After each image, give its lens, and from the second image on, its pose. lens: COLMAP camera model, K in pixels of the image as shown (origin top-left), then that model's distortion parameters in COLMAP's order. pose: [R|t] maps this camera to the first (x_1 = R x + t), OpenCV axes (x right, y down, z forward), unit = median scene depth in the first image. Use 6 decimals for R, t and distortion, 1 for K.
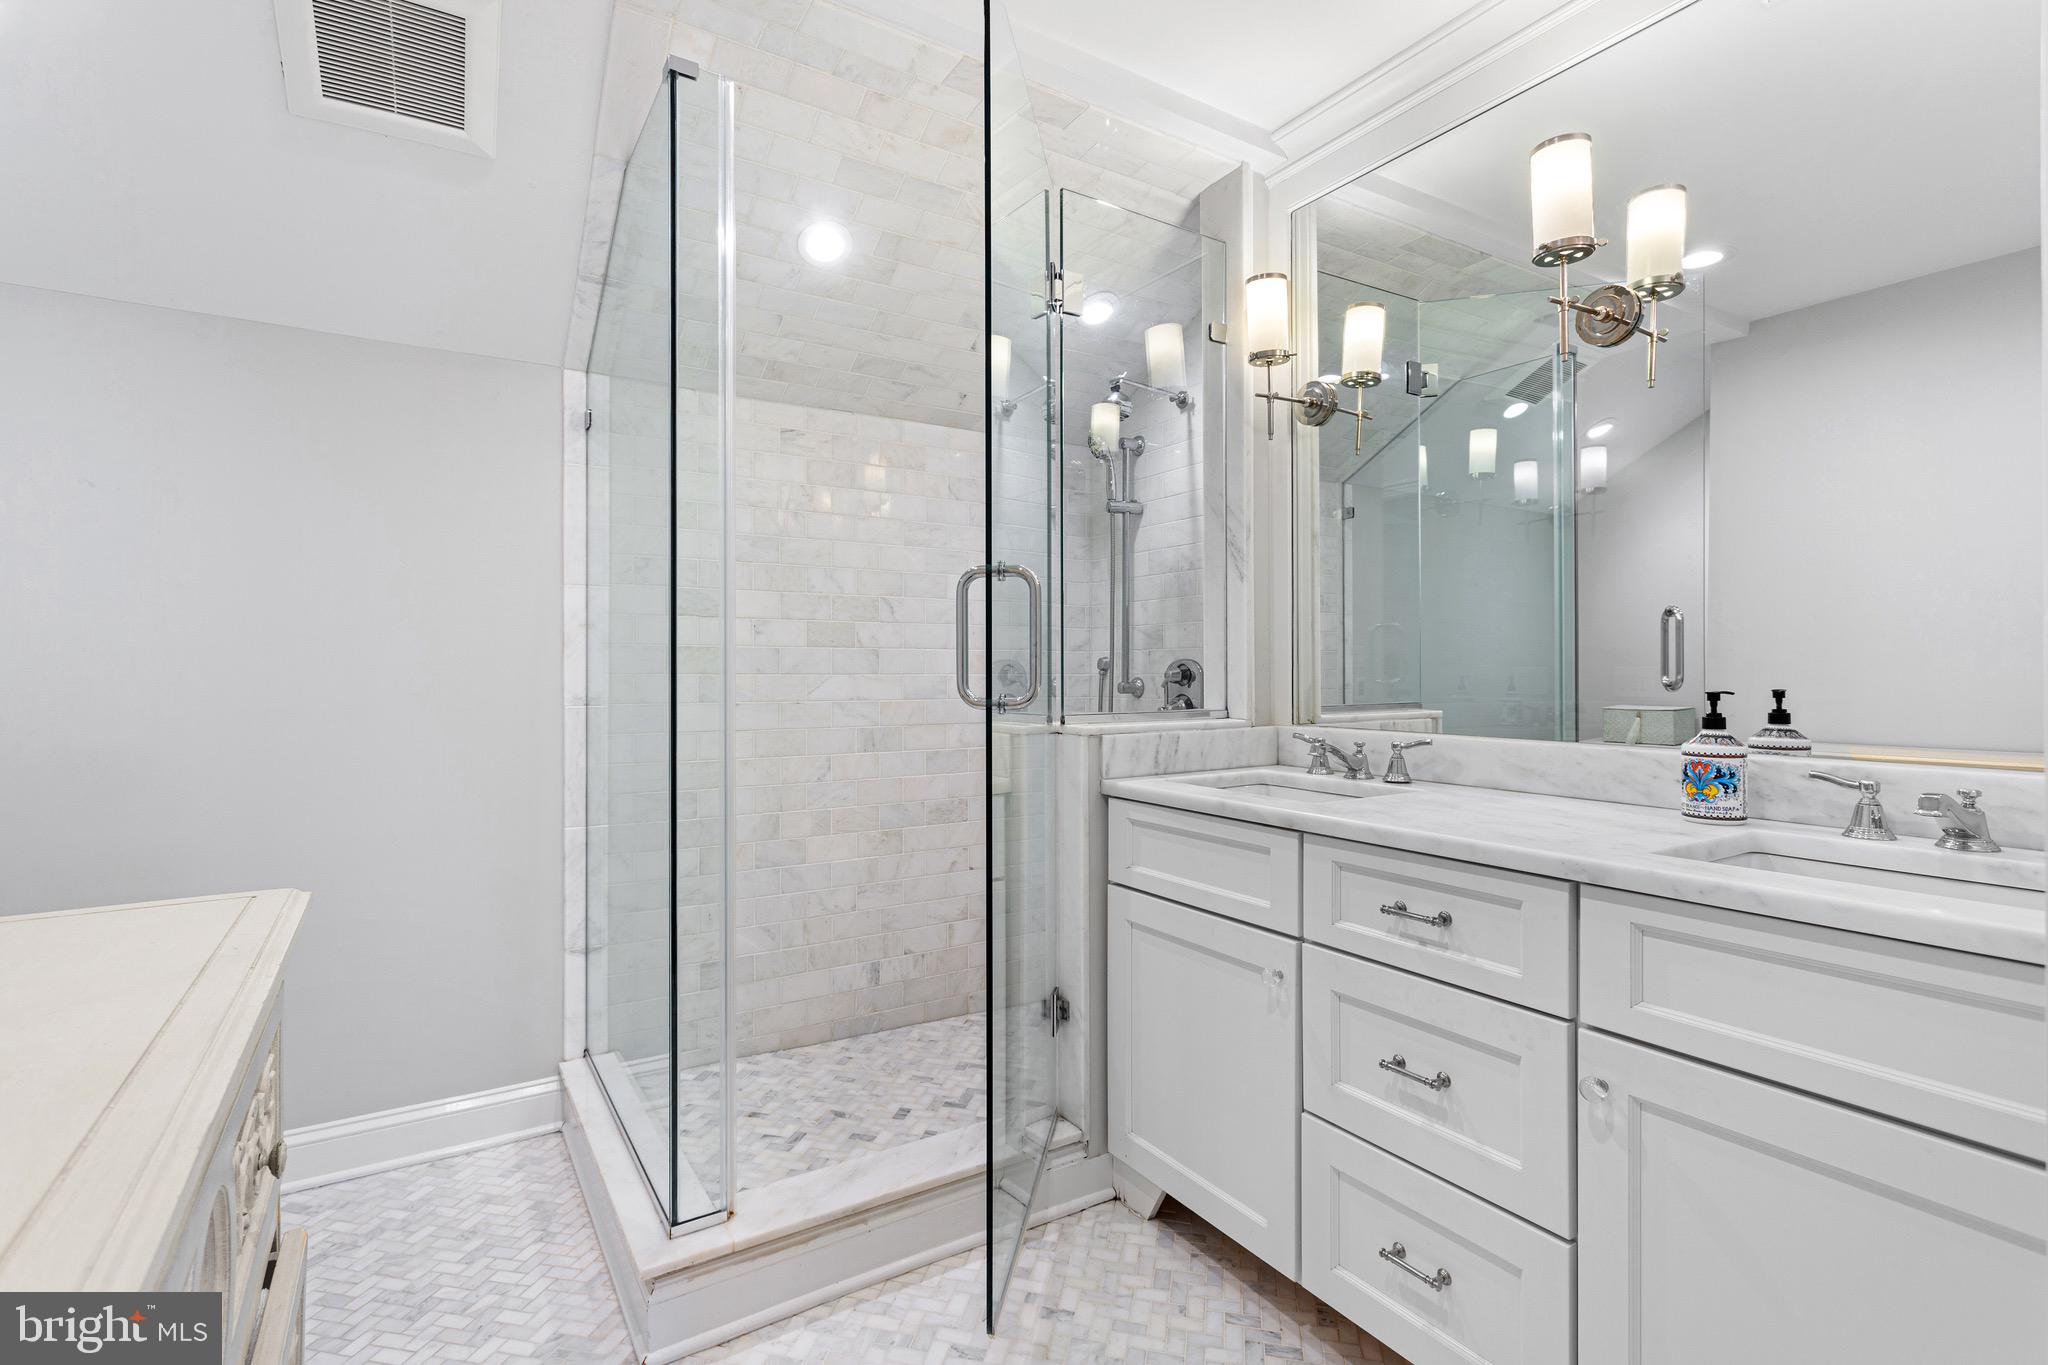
lens RADIAL K [[964.9, 0, 1022.7], [0, 964.9, 673.9], [0, 0, 1]] dist [-0.002012, 0.004271]
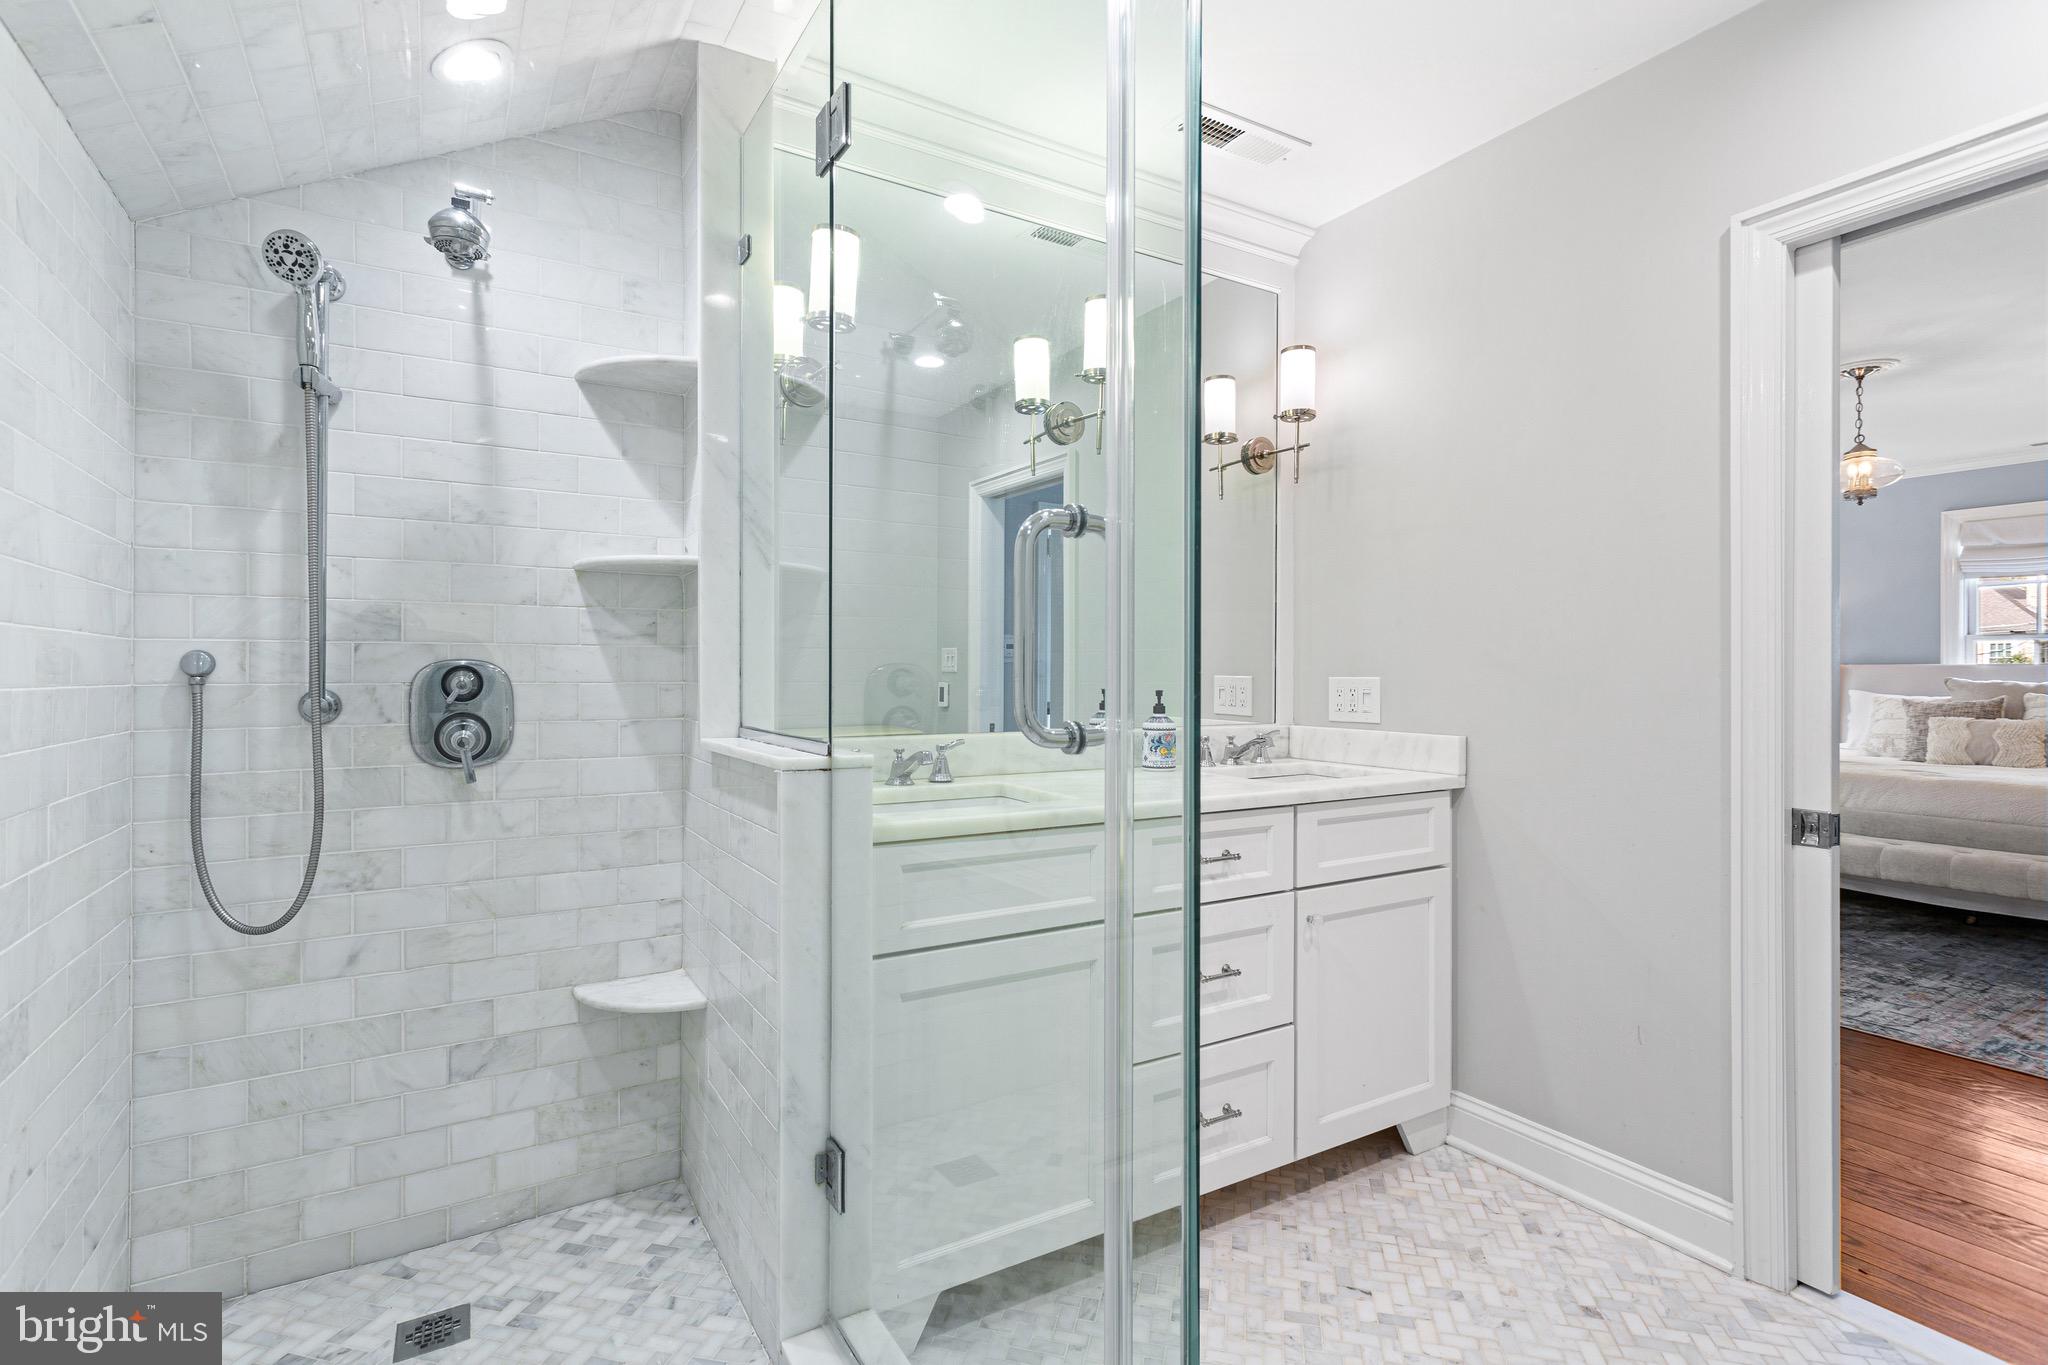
lens RADIAL K [[964.9, 0, 1022.7], [0, 964.9, 673.9], [0, 0, 1]] dist [-0.002012, 0.004271]
pose [[0.015128, 0.000275, 0.999886, -0.683946], [0.001405, 0.999999, -0.000296, -0.007257], [-0.999885, 0.001409, 0.015128, 0.894866]]
